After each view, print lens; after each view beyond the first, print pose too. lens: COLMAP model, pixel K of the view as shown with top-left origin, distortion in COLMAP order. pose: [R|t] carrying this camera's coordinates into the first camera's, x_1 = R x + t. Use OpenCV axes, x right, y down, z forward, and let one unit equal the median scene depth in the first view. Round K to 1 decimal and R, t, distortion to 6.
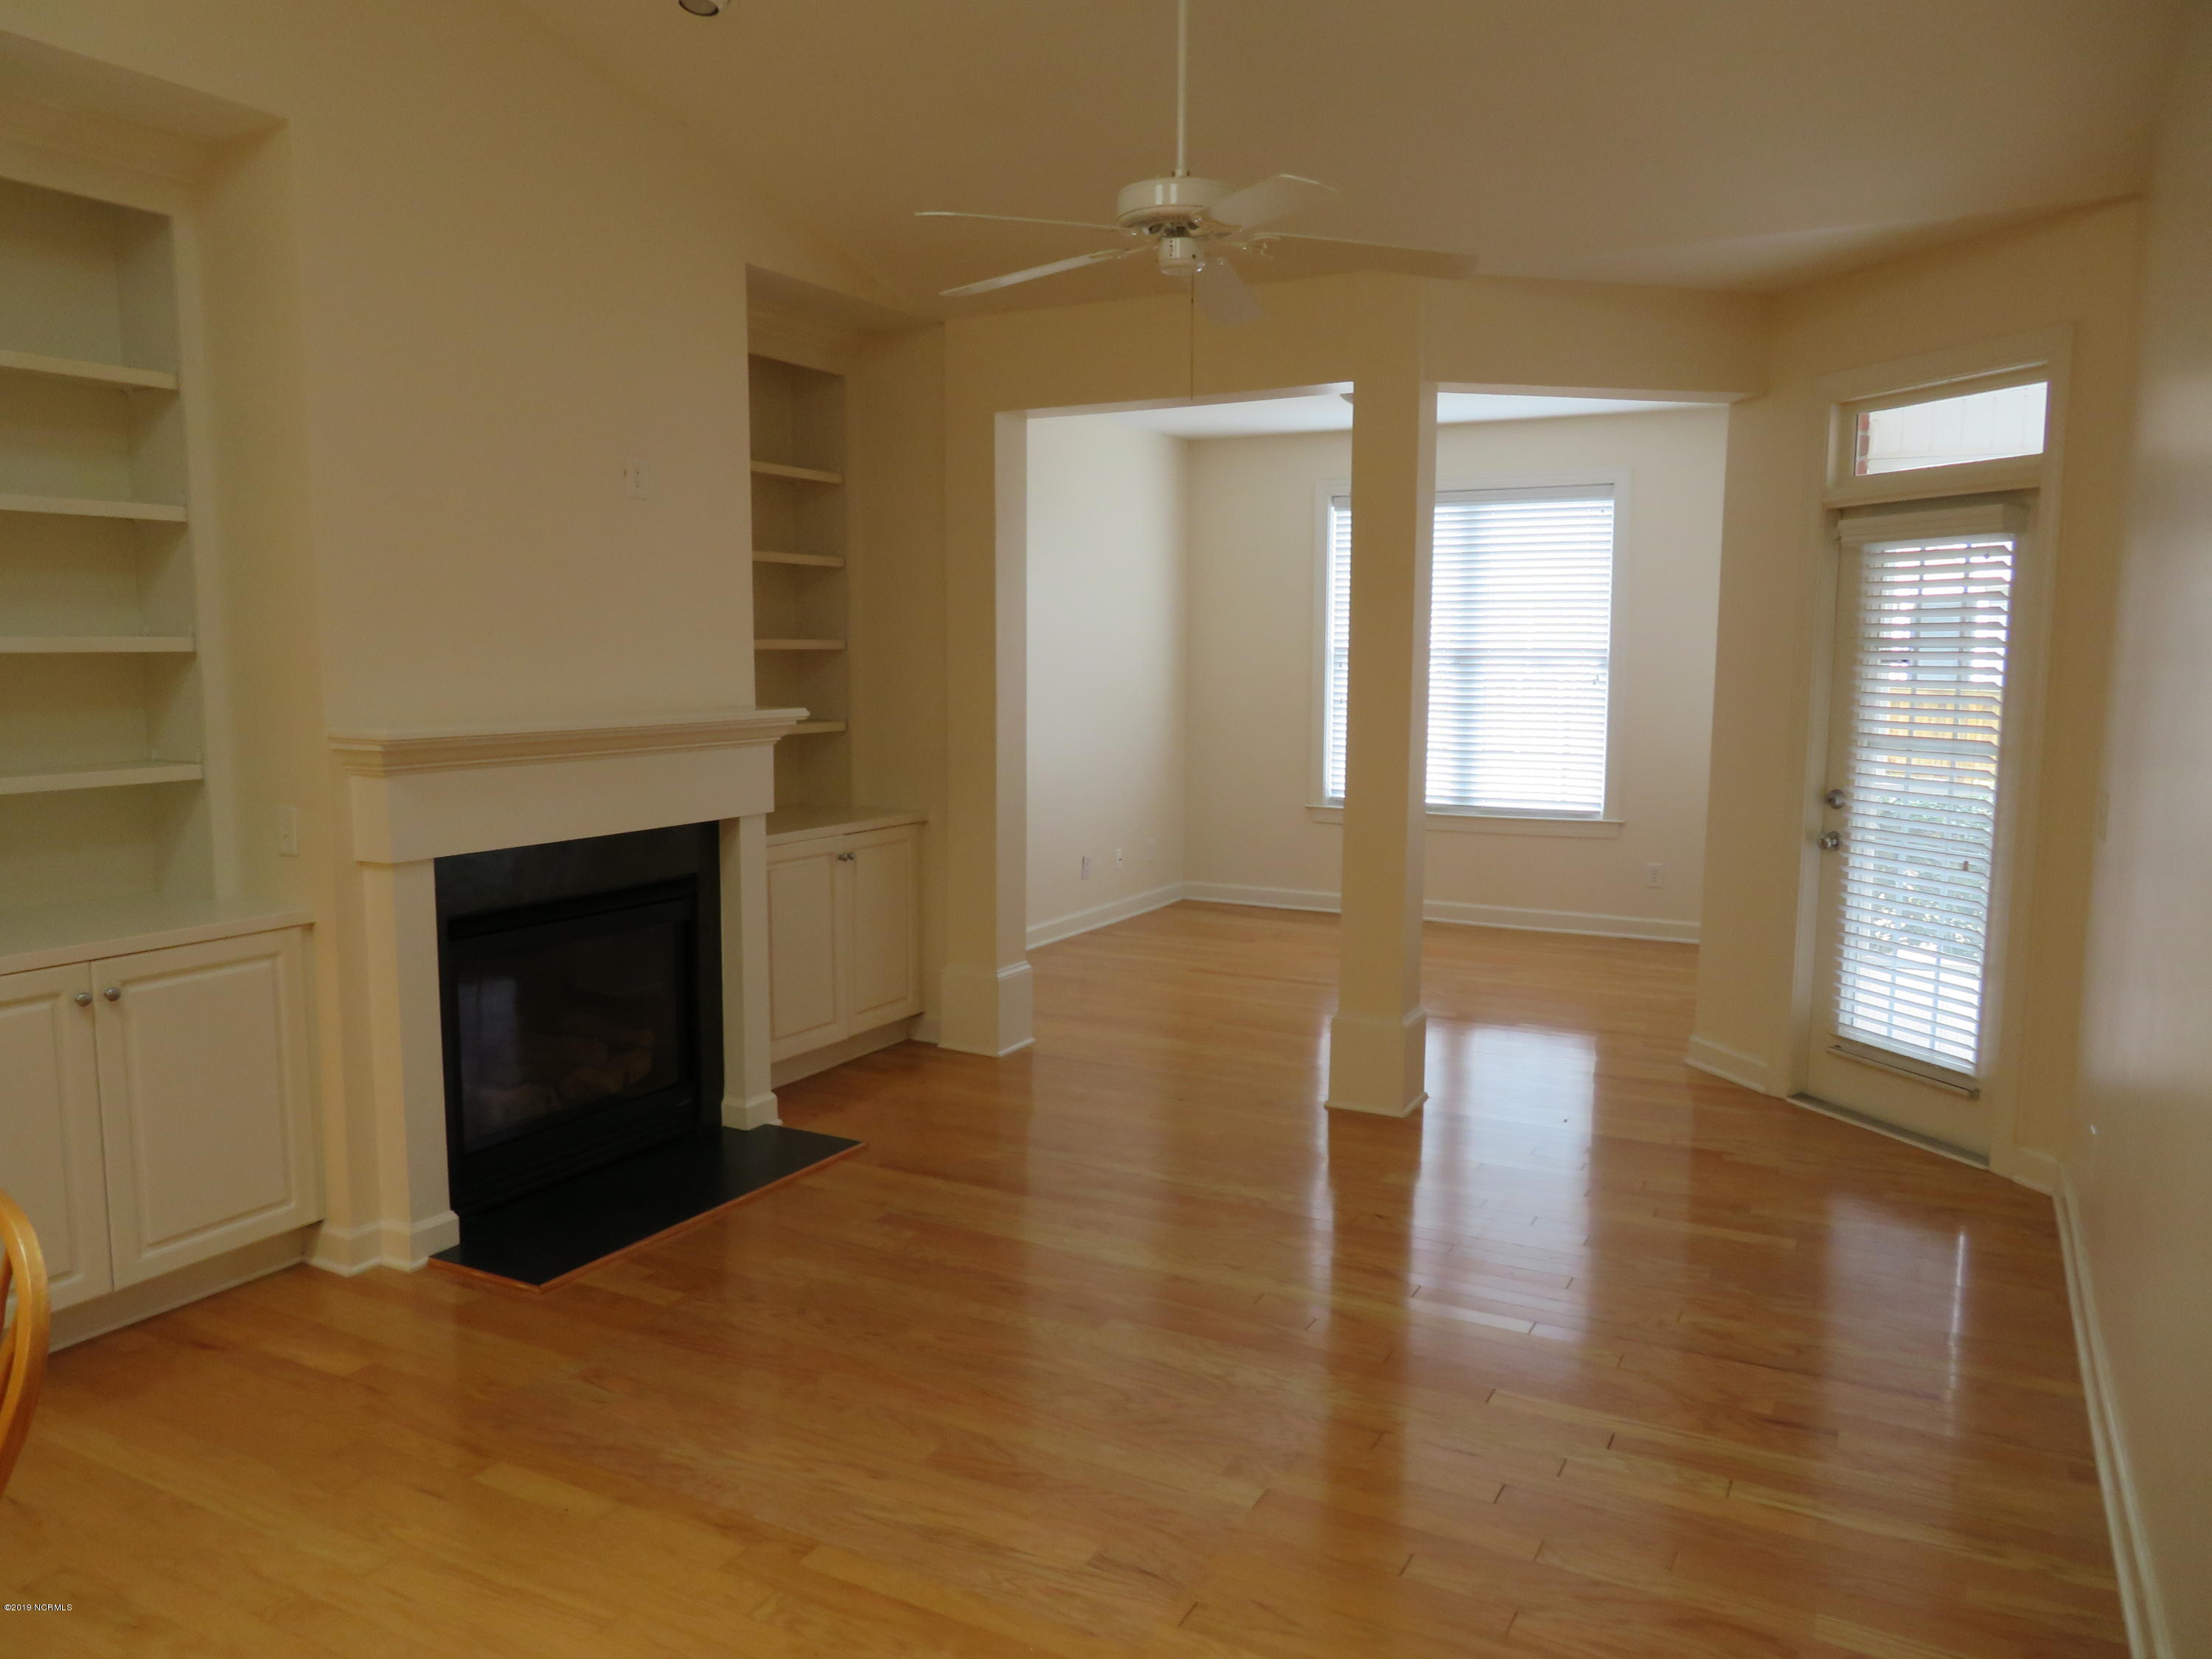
lens RADIAL K [[1571.8, 0, 1106.0], [0, 1571.8, 829.5], [0, 0, 1]] dist [-0.016928, 0.008397]
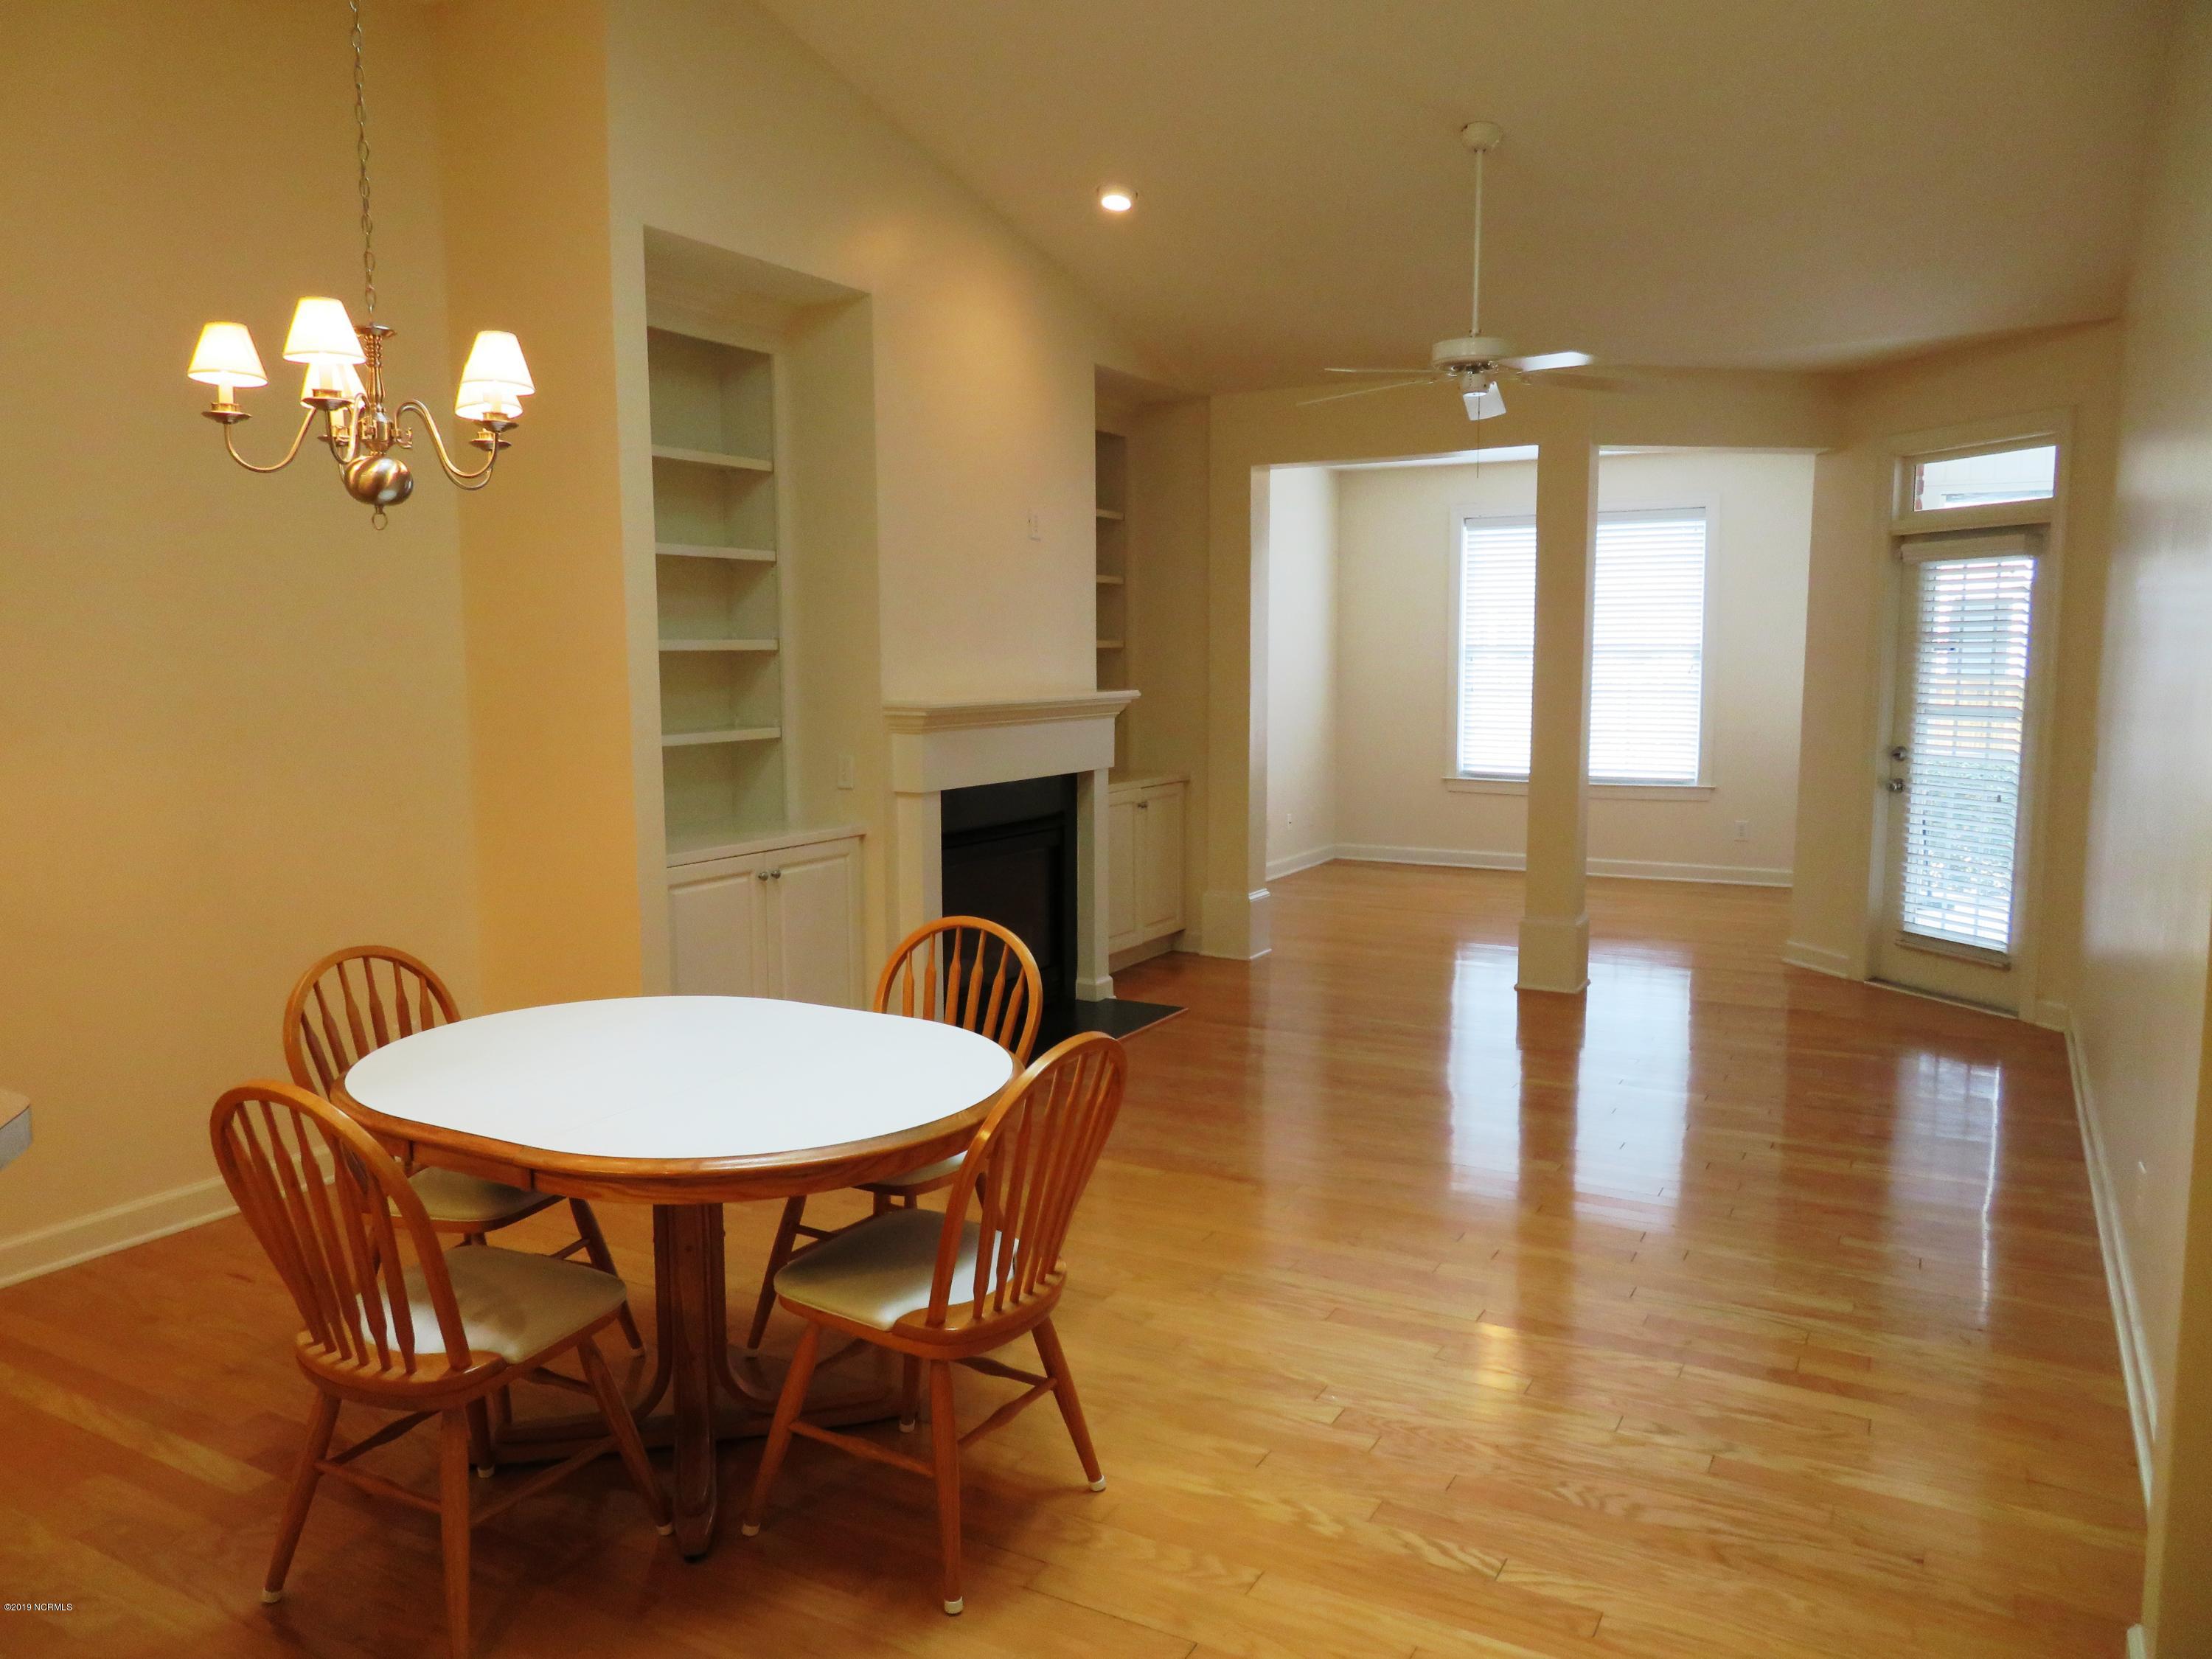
lens RADIAL K [[1603.2, 0, 1106.0], [0, 1603.2, 829.5], [0, 0, 1]] dist [-0.001541, 0.001872]
pose [[0.999924, -0.006658, -0.010328, -0.209118], [0.006615, 0.999969, -0.004263, 0.049862], [0.010356, 0.004194, 0.999938, -0.394570]]
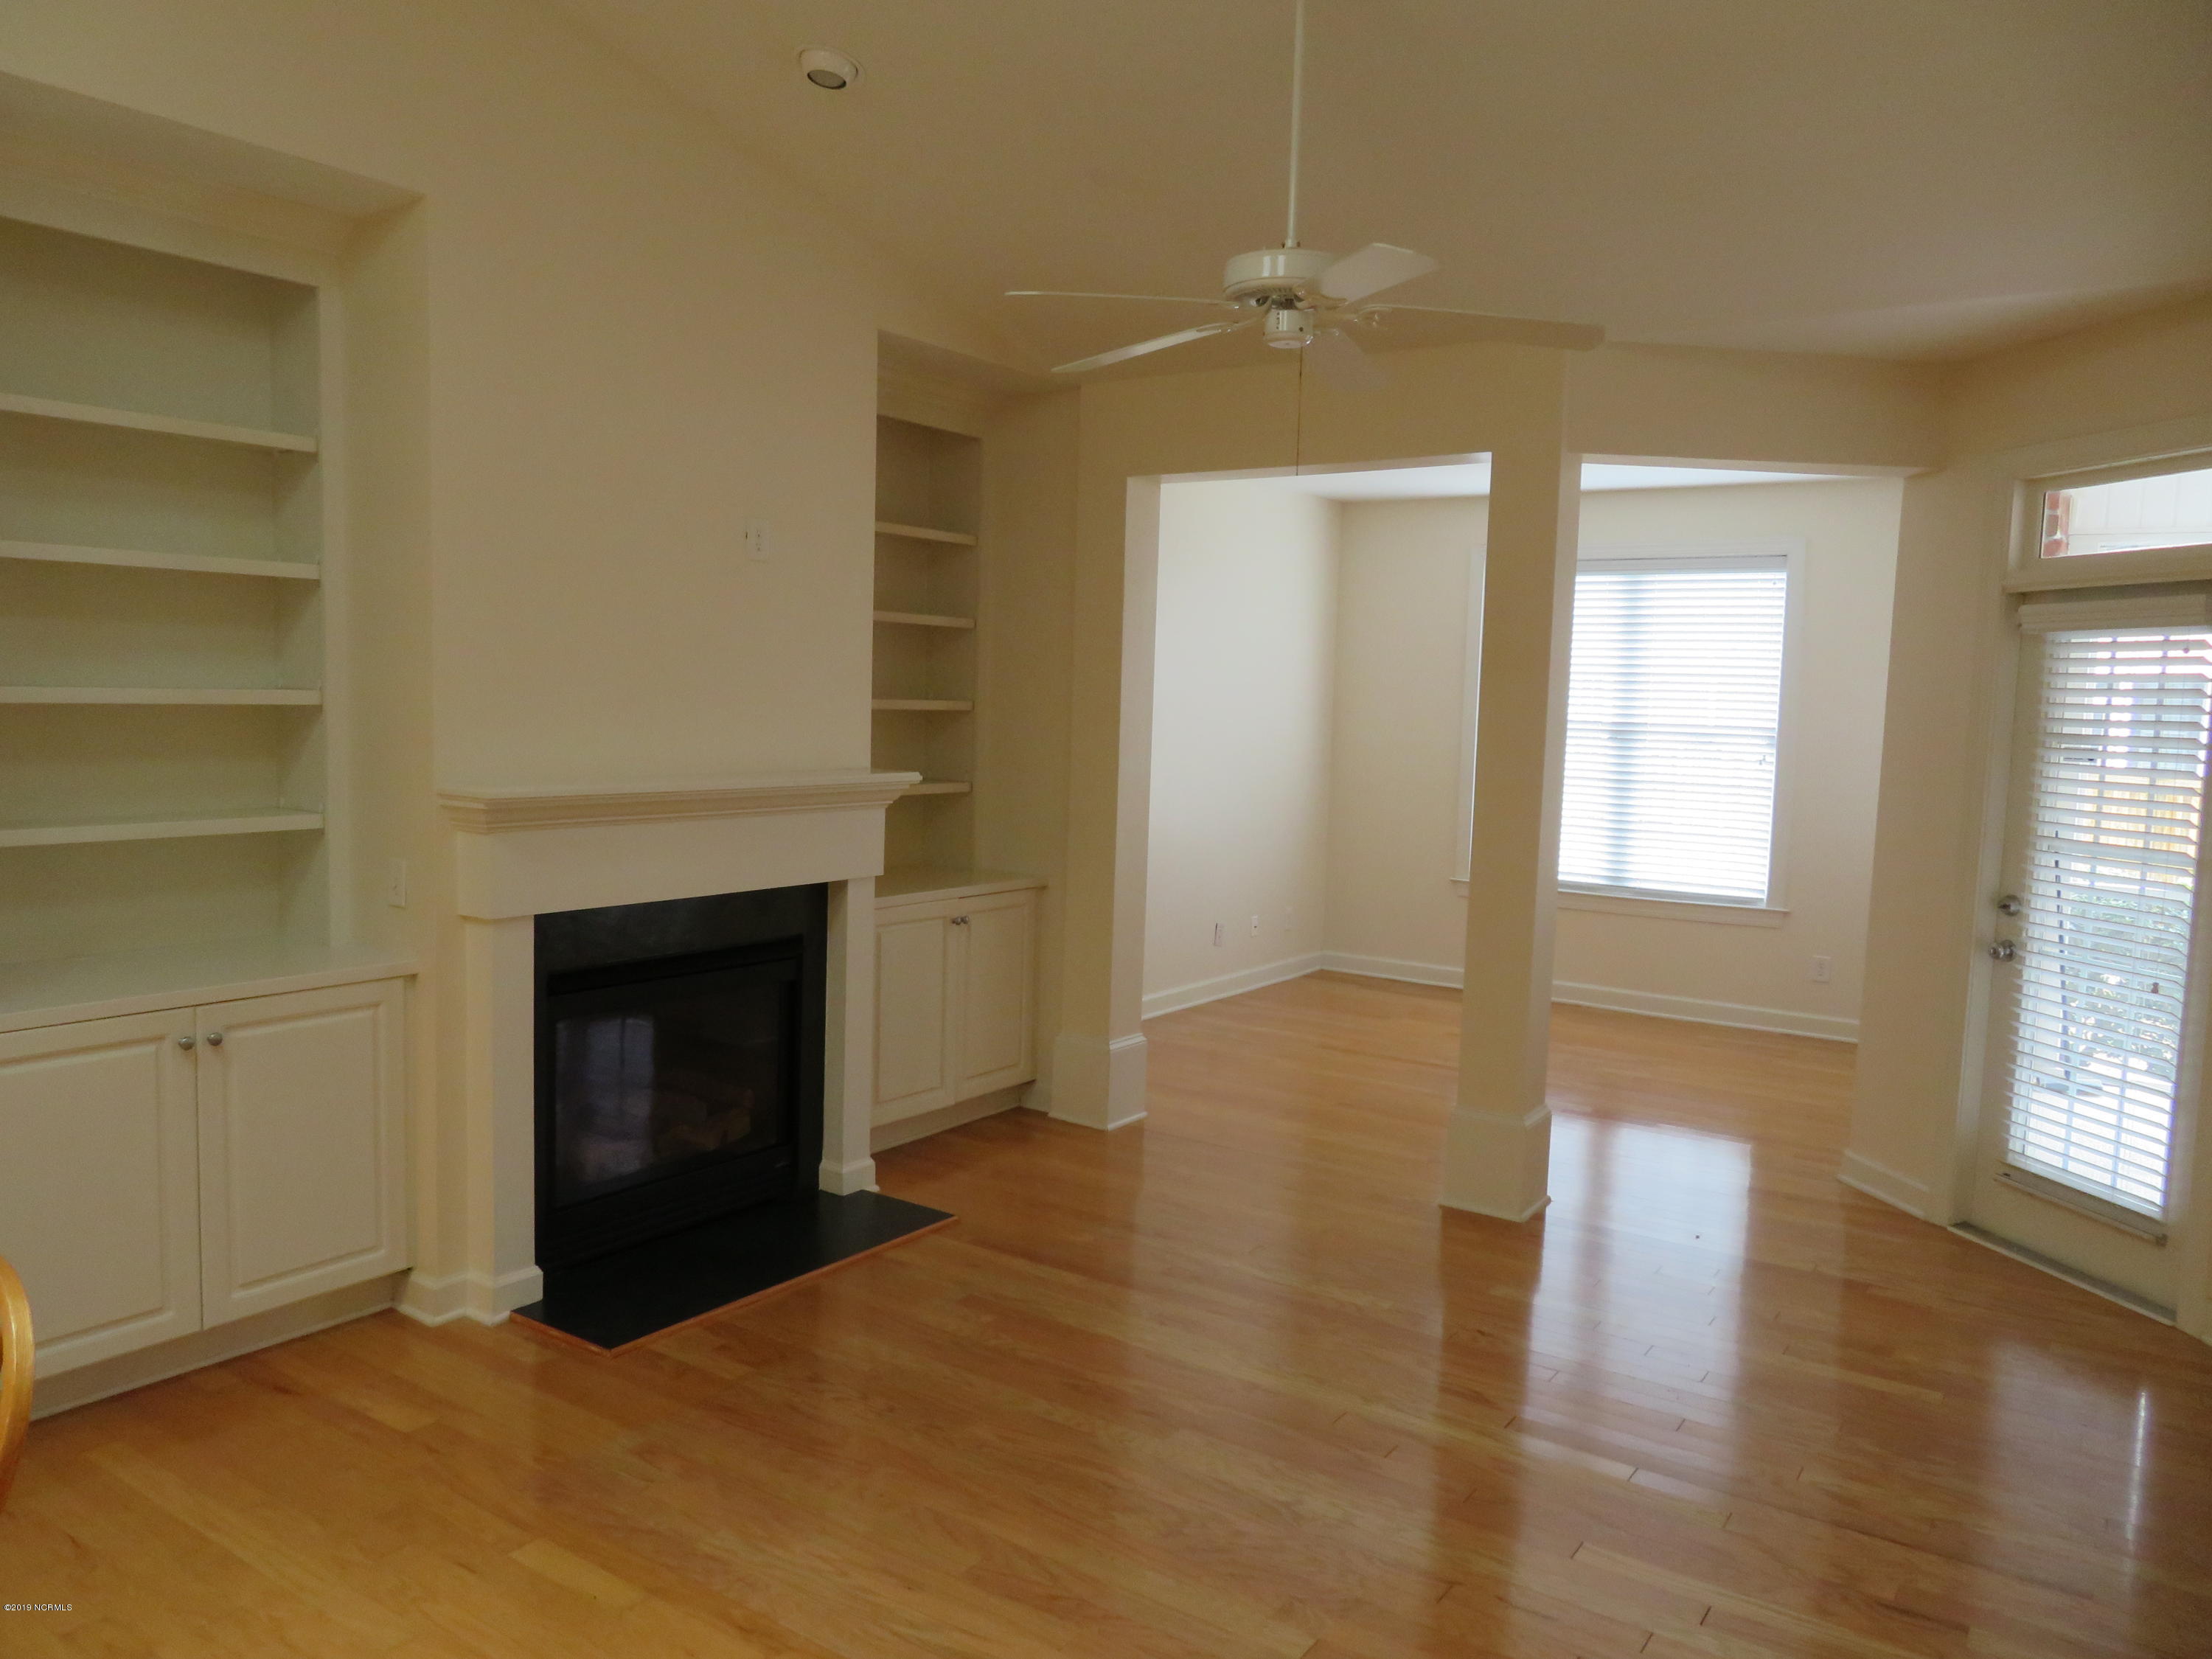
lens RADIAL K [[1571.8, 0, 1106.0], [0, 1571.8, 829.5], [0, 0, 1]] dist [-0.016928, 0.008397]
pose [[0.993417, 0.035886, -0.108789, 0.036911], [-0.039171, 0.998834, -0.028209, -0.018243], [0.107650, 0.032284, 0.993665, 0.026283]]
